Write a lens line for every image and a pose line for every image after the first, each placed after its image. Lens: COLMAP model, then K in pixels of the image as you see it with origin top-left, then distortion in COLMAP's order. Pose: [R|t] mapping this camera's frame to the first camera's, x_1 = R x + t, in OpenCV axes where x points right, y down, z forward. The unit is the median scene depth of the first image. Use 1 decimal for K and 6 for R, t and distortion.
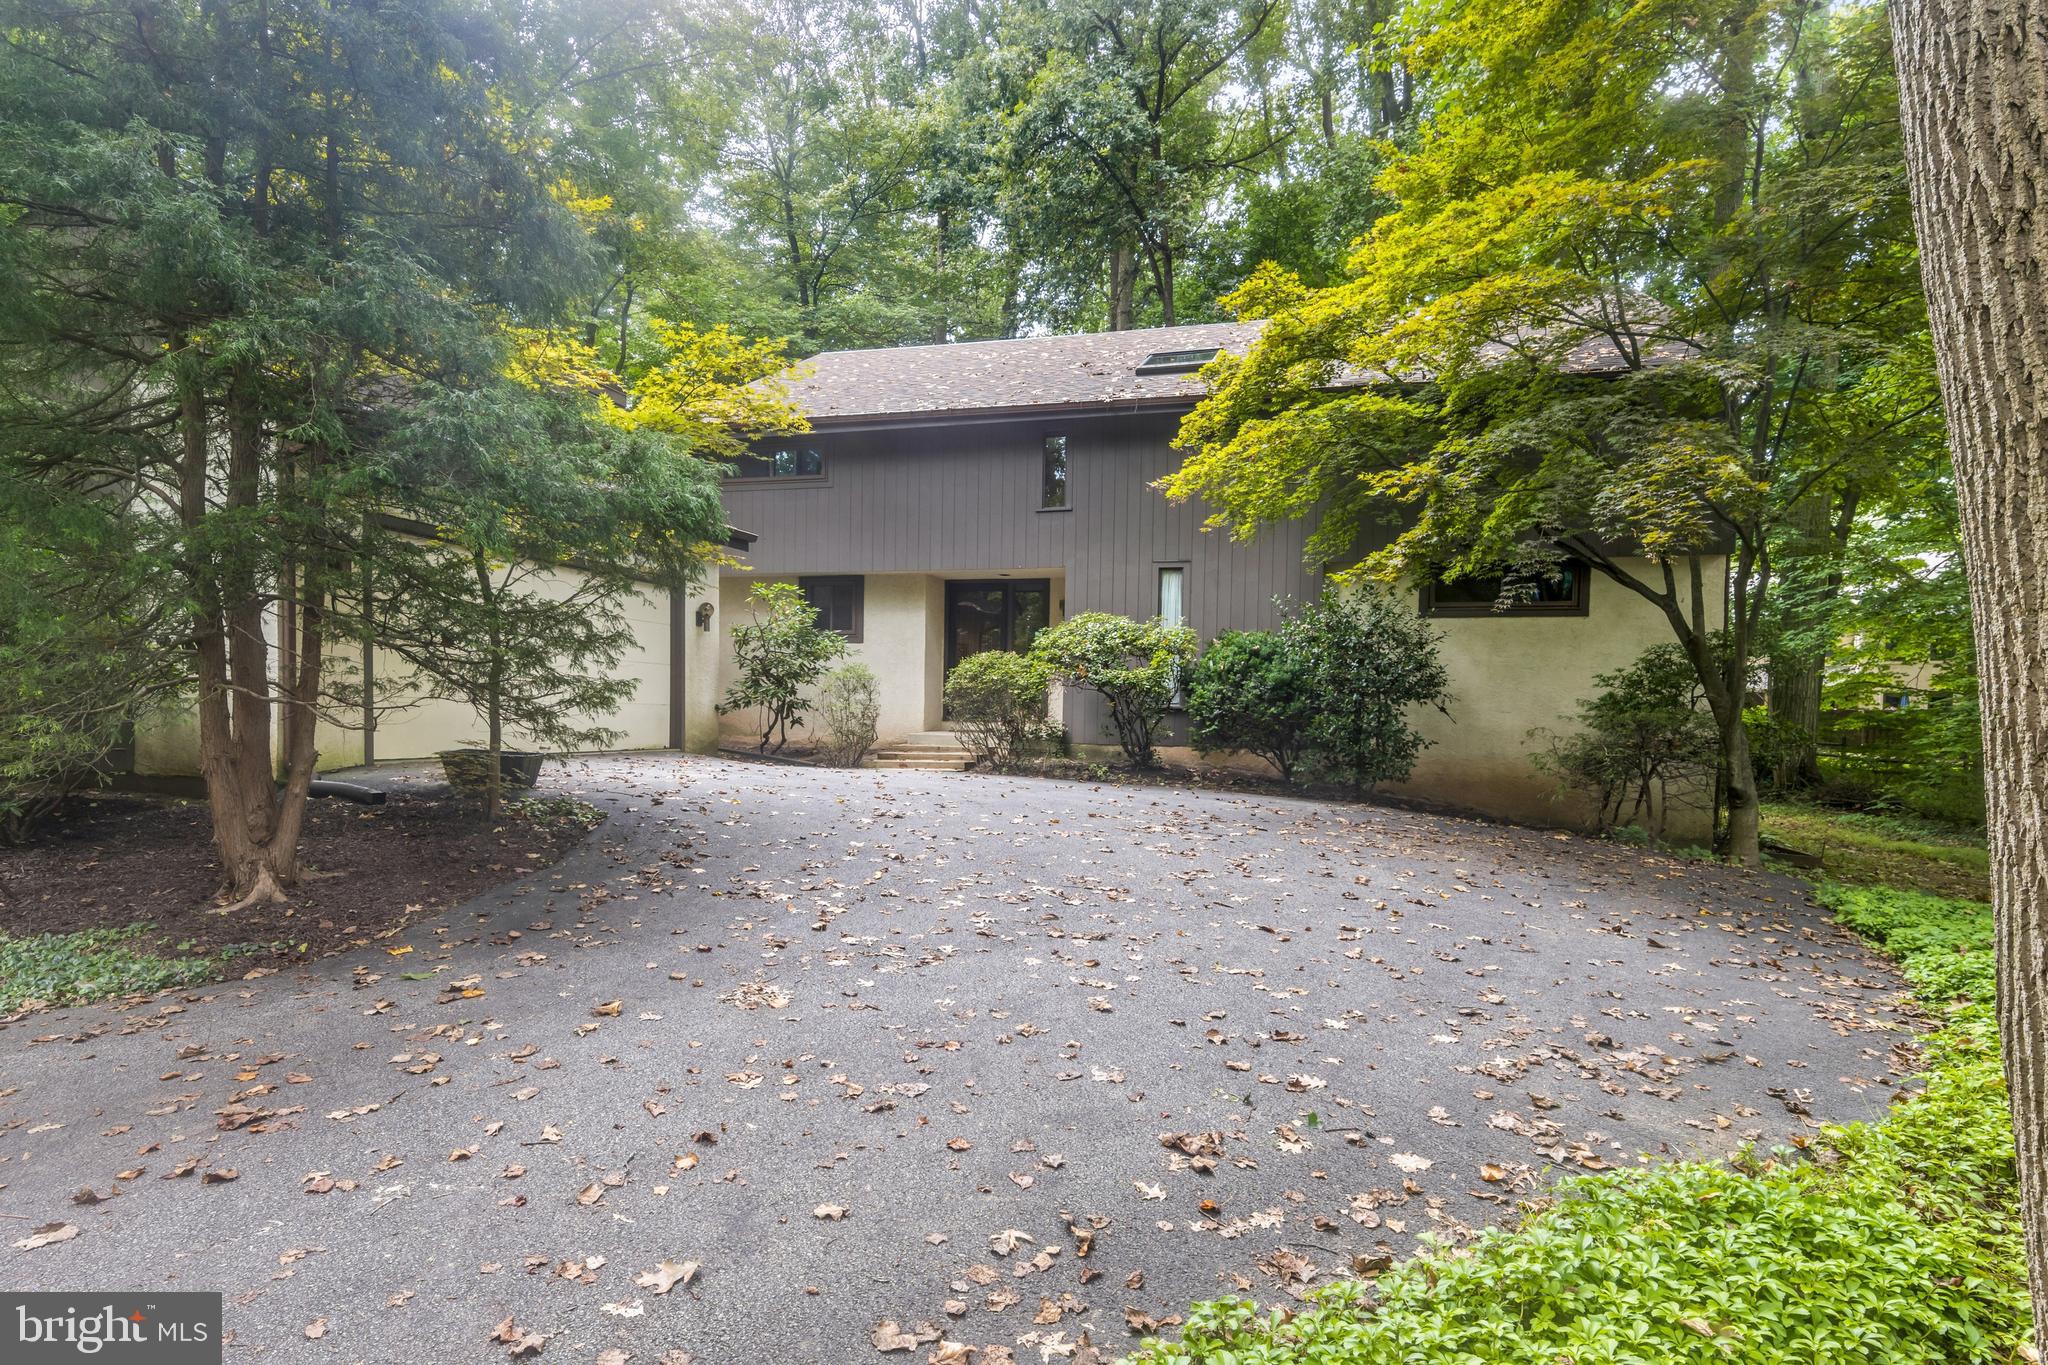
lens RADIAL K [[1046.1, 0, 1032.0], [0, 1046.1, 664.6], [0, 0, 1]] dist [0.012111, -0.003078]
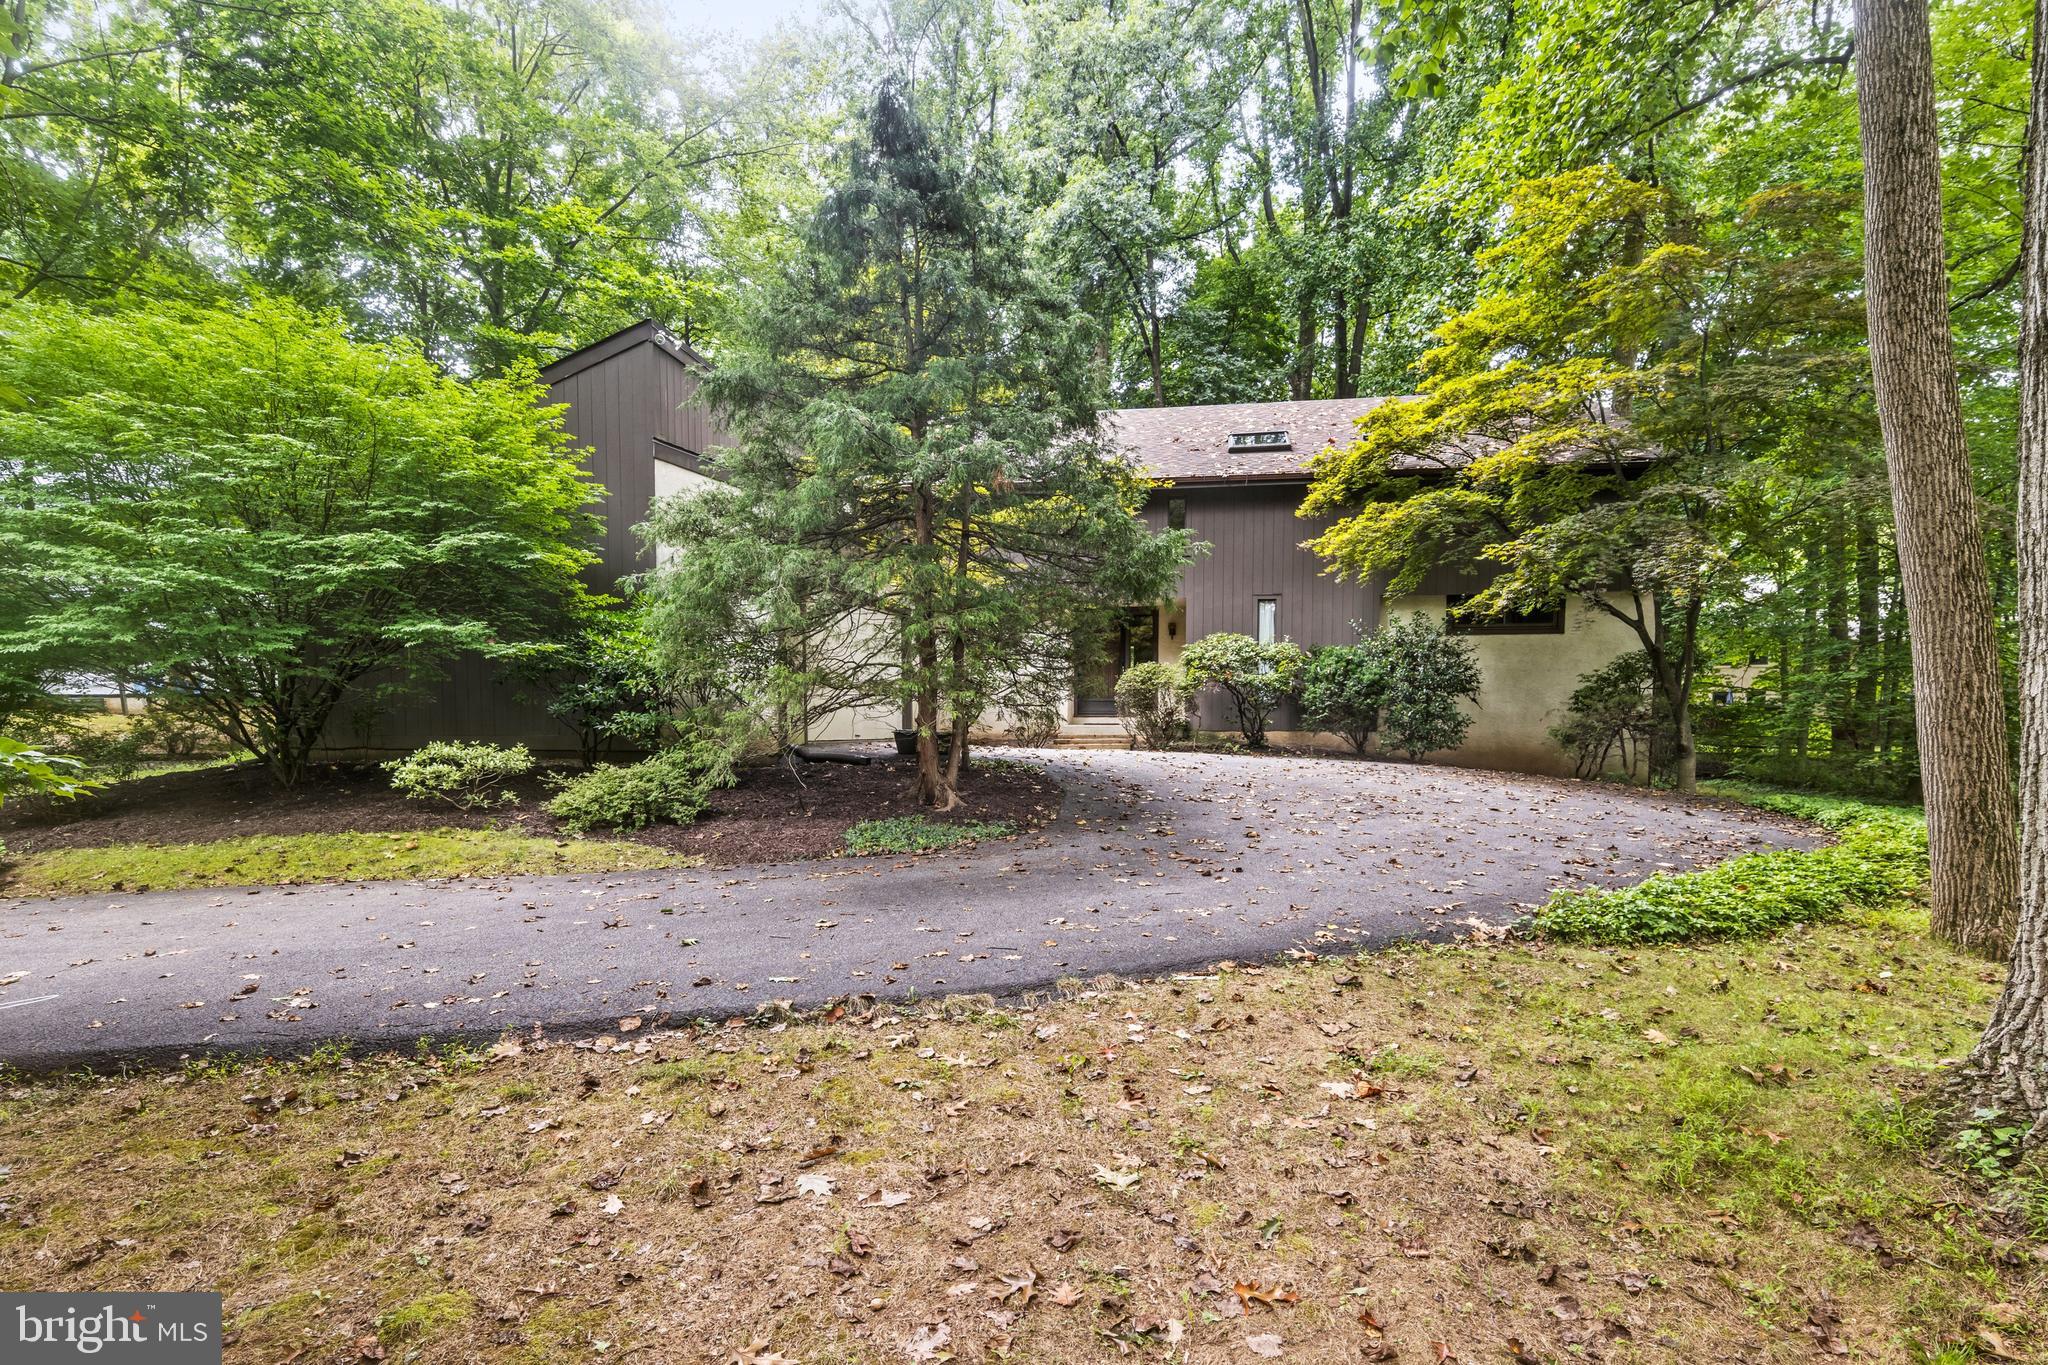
lens RADIAL K [[1046.1, 0, 1015.8], [0, 1046.1, 695.0], [0, 0, 1]] dist [0.012111, -0.003078]
pose [[0.993201, -0.012934, 0.115689, -0.400633], [0.011184, 0.999813, 0.015762, 0.006926], [-0.115871, -0.014361, 0.993160, -0.352888]]
